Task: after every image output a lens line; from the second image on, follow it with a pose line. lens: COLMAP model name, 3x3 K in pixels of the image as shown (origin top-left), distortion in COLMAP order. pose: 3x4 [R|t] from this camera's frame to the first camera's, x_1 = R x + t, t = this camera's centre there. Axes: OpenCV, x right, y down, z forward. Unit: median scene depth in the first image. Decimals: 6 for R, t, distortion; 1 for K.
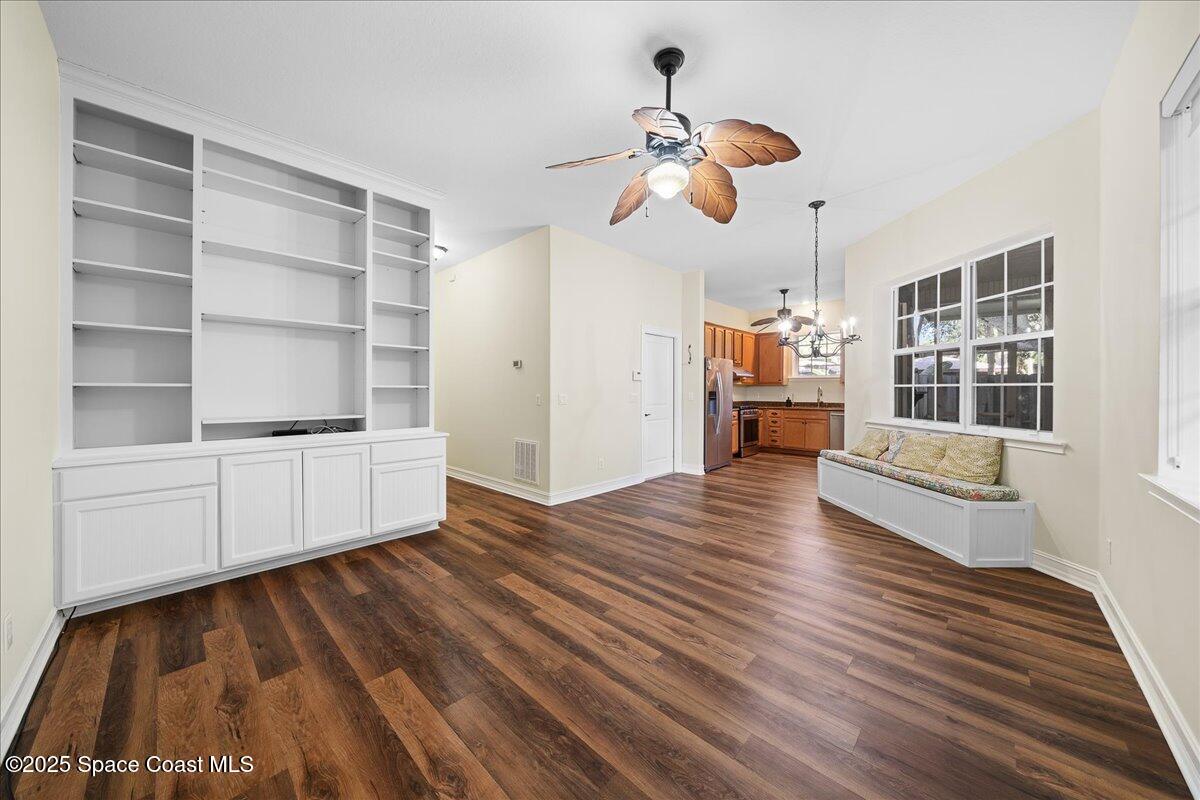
lens RADIAL K [[414.9, 0, 600.1], [0, 414.9, 391.9], [0, 0, 1]] dist [0.000591, 0.001423]
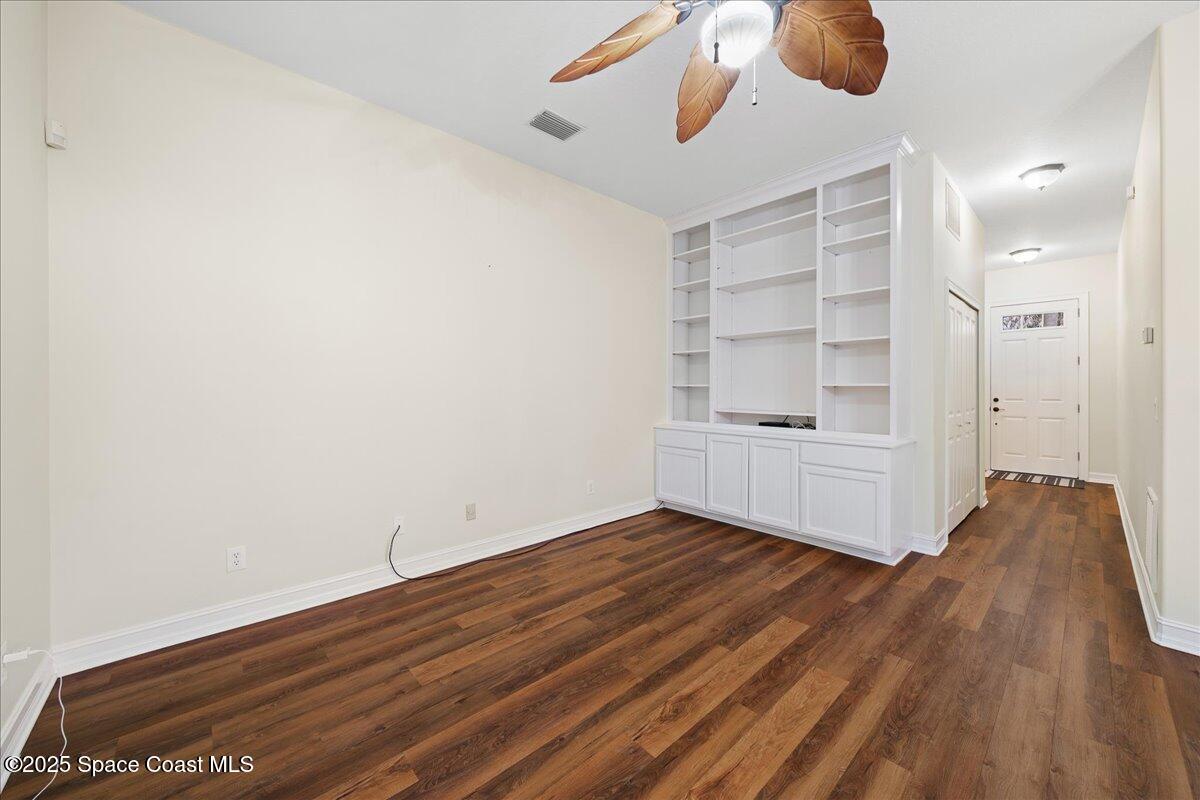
lens RADIAL K [[445.1, 0, 597.5], [0, 445.1, 393.9], [0, 0, 1]] dist [0.000368, 0.000144]
pose [[-0.078656, 0.007444, -0.996874, 0.699293], [-0.002420, 0.999968, 0.007658, 0.002508], [0.996899, 0.003015, -0.078635, 0.737044]]
